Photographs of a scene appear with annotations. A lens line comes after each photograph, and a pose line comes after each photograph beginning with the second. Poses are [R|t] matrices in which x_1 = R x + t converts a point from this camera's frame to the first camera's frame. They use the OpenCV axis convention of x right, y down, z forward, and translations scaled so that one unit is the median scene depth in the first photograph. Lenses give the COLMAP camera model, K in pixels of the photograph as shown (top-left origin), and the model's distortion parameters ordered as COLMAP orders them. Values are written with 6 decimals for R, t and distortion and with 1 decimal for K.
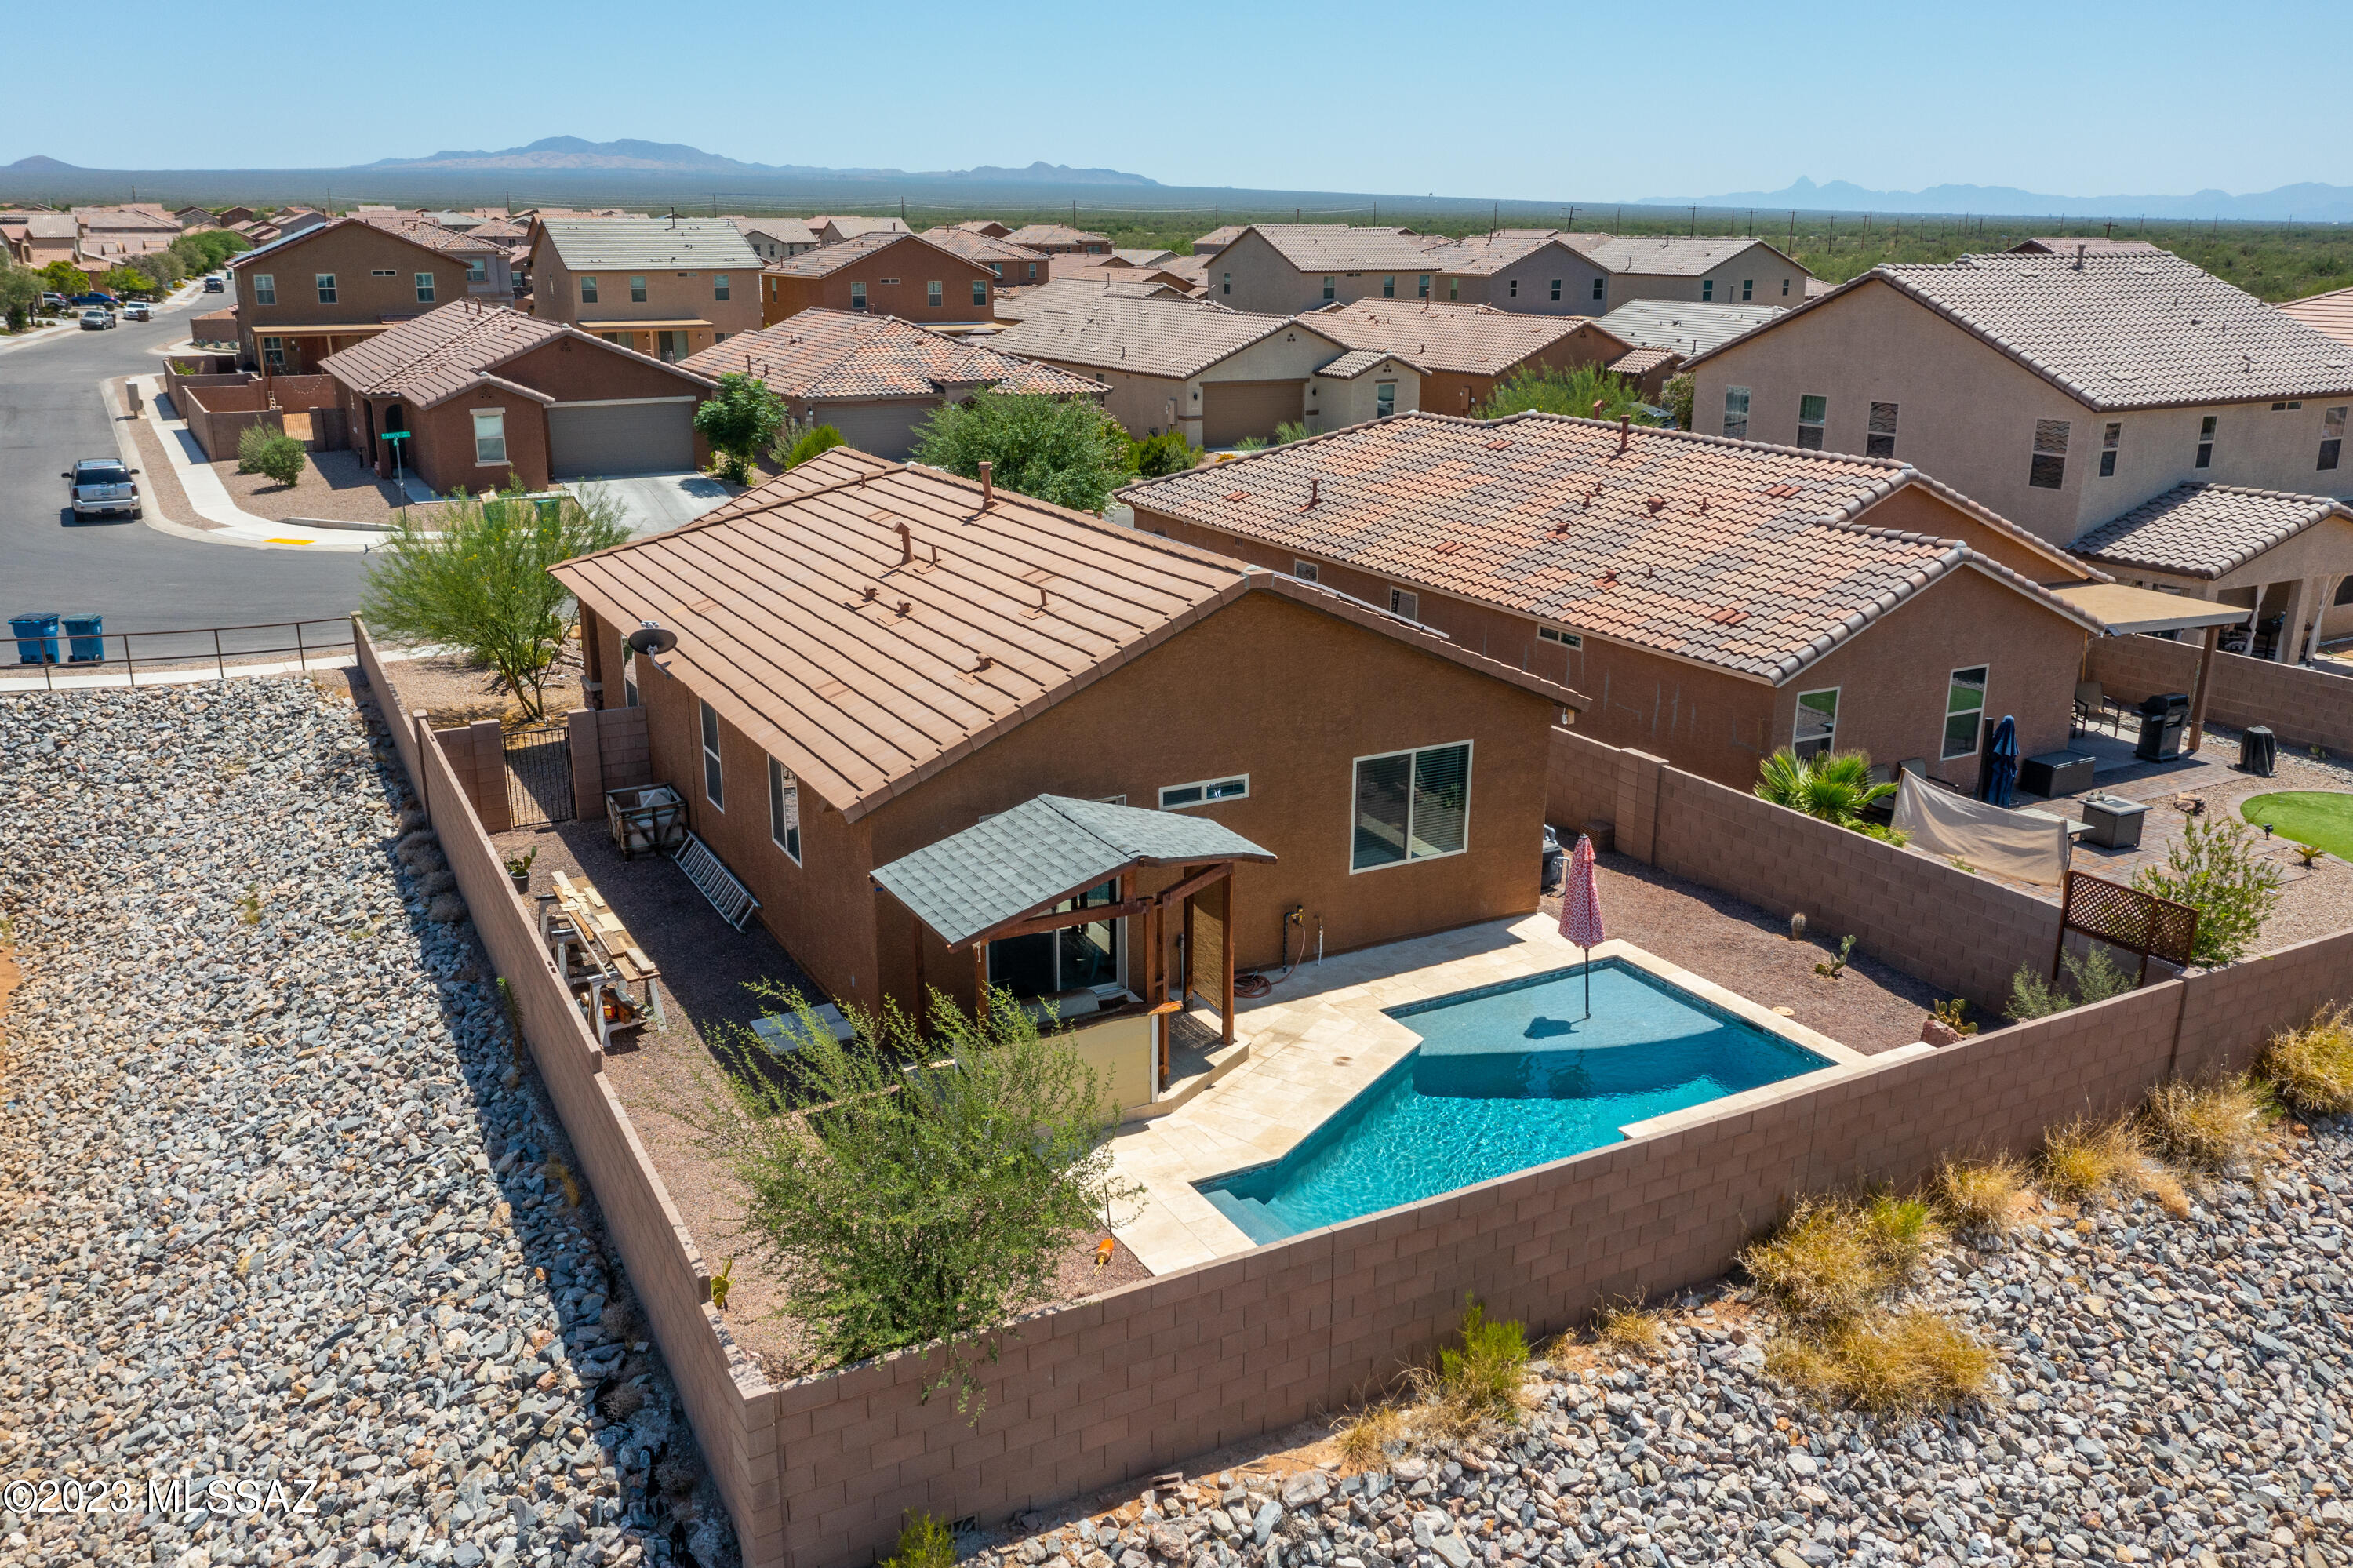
lens RADIAL K [[1865.8, 0, 1165.6], [0, 1865.8, 783.9], [0, 0, 1]] dist [-0.010153, -0.008285]
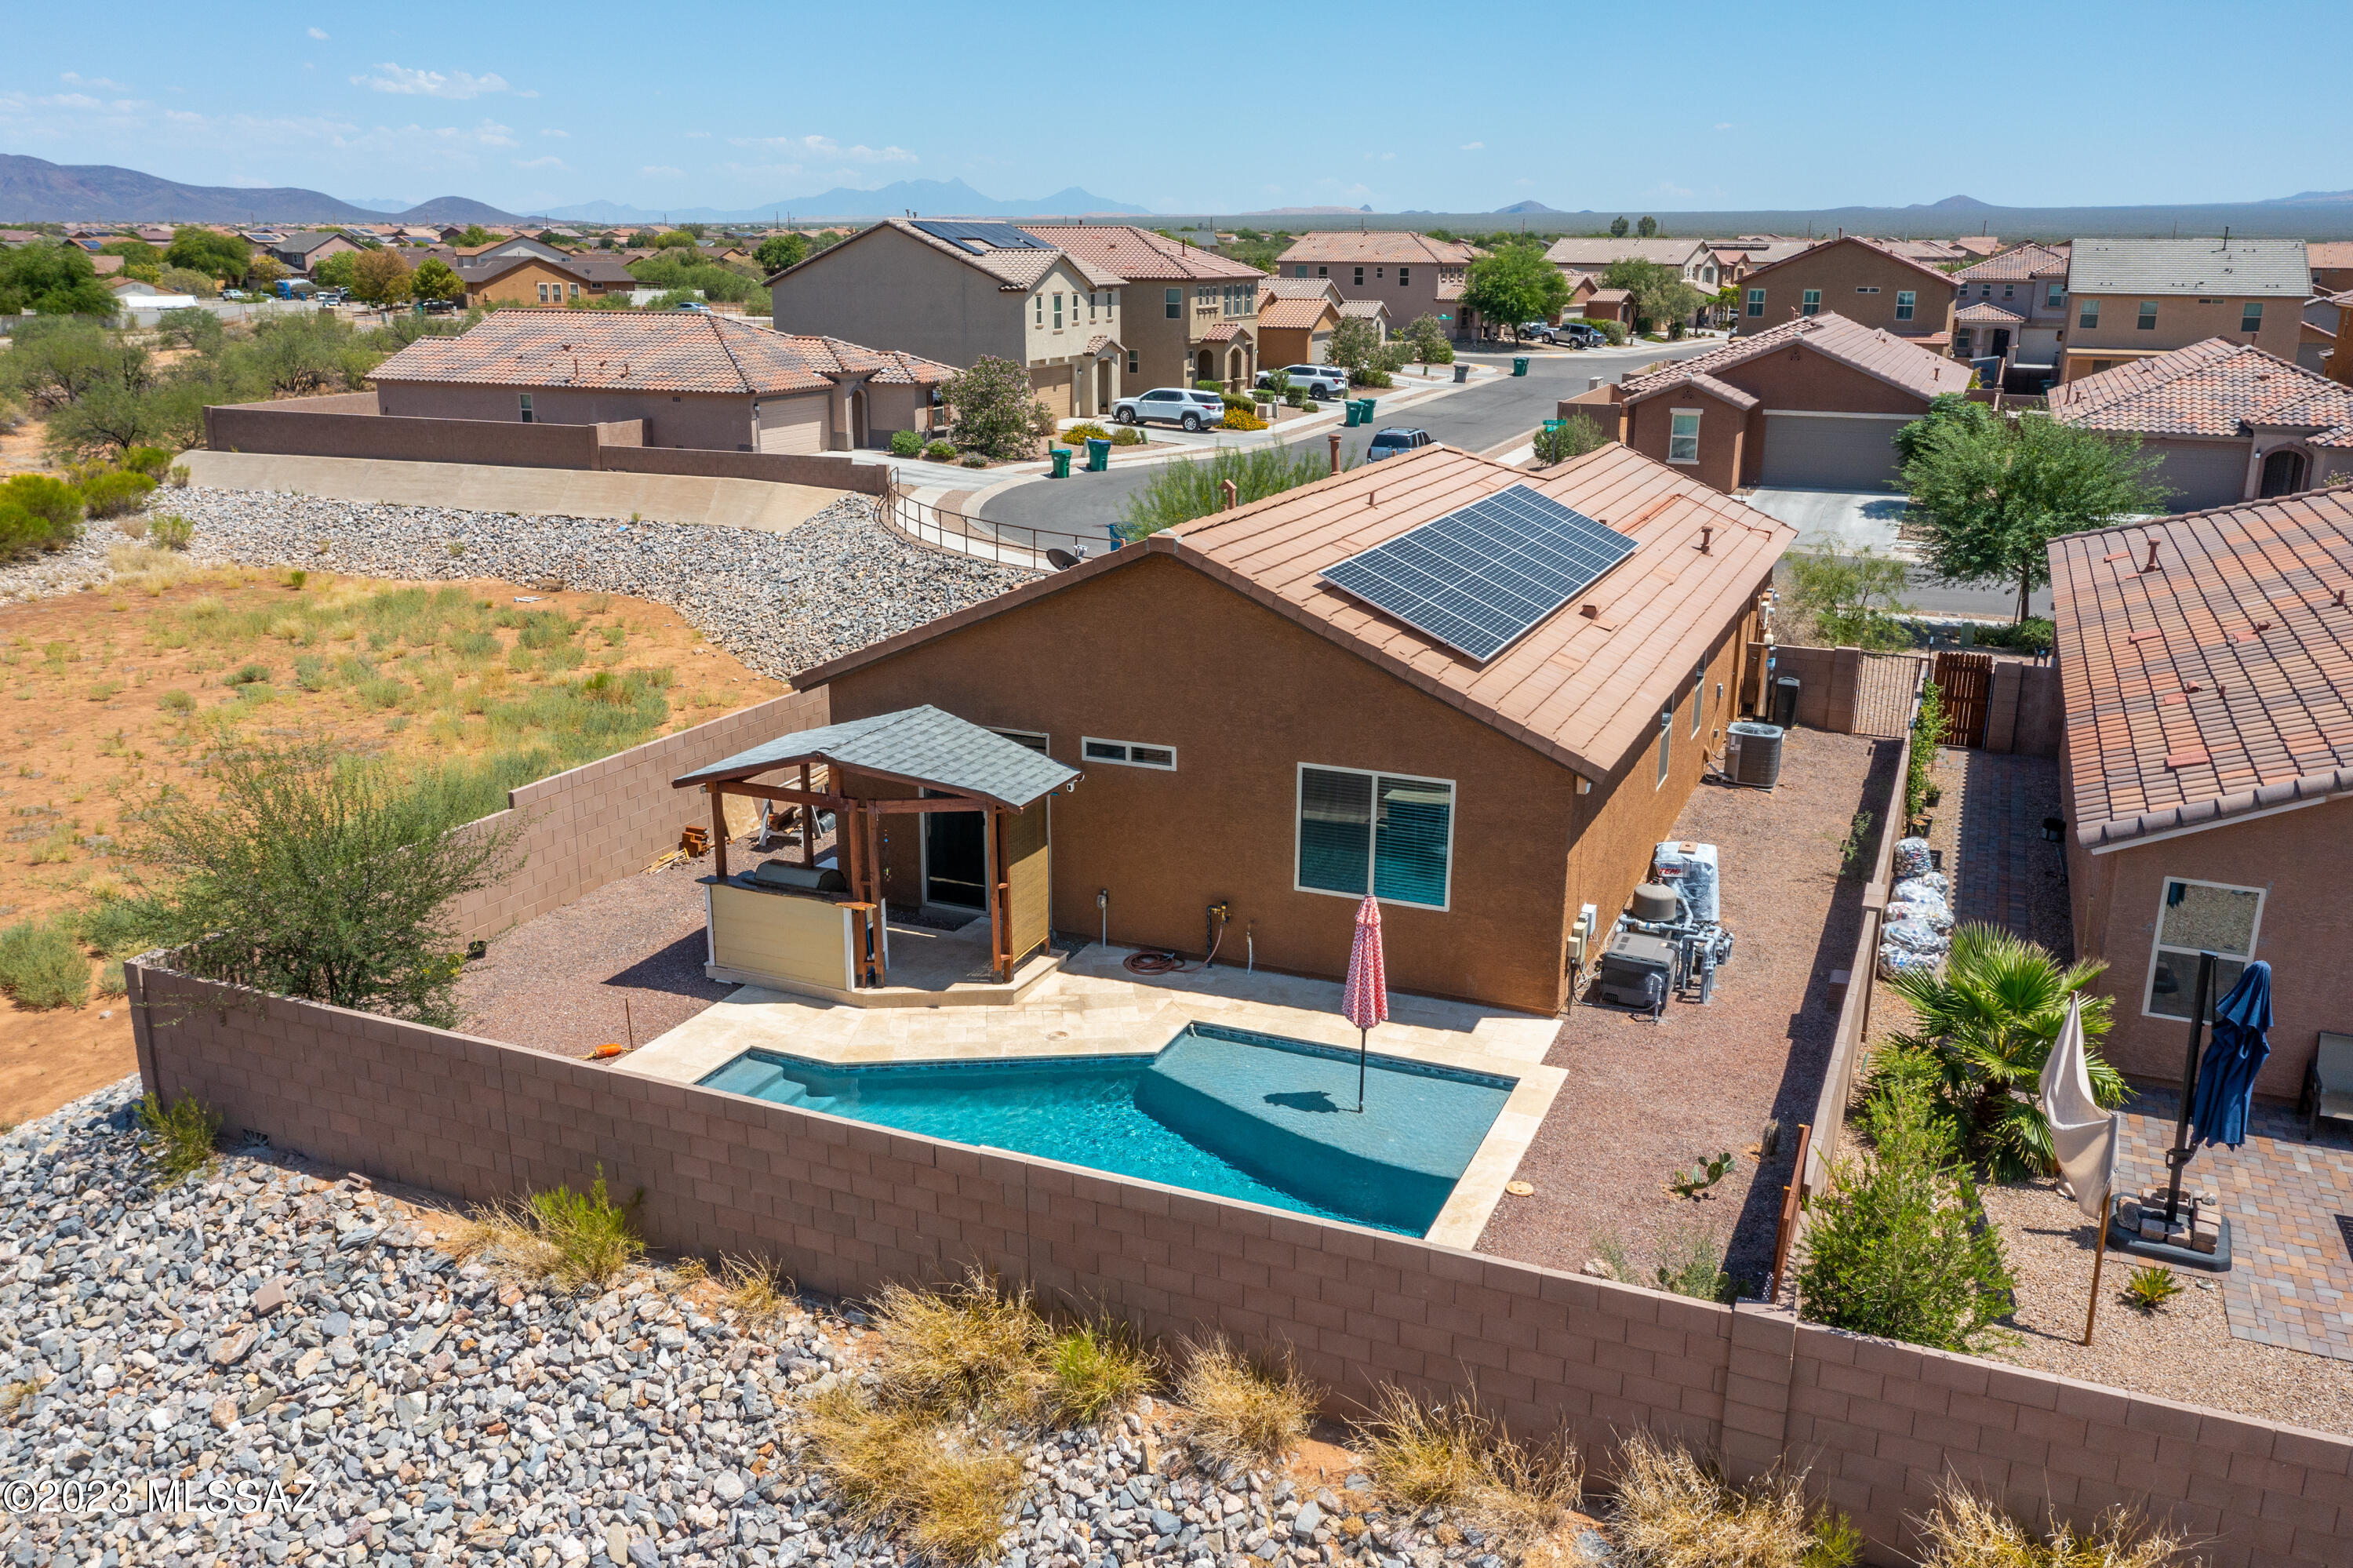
lens RADIAL K [[1865.8, 0, 1165.6], [0, 1865.8, 783.9], [0, 0, 1]] dist [-0.010153, -0.008285]
pose [[0.616853, 0.221172, -0.755365, 0.782818], [-0.233564, 0.967915, 0.092672, -0.075842], [0.751625, 0.119261, 0.648719, 0.375514]]
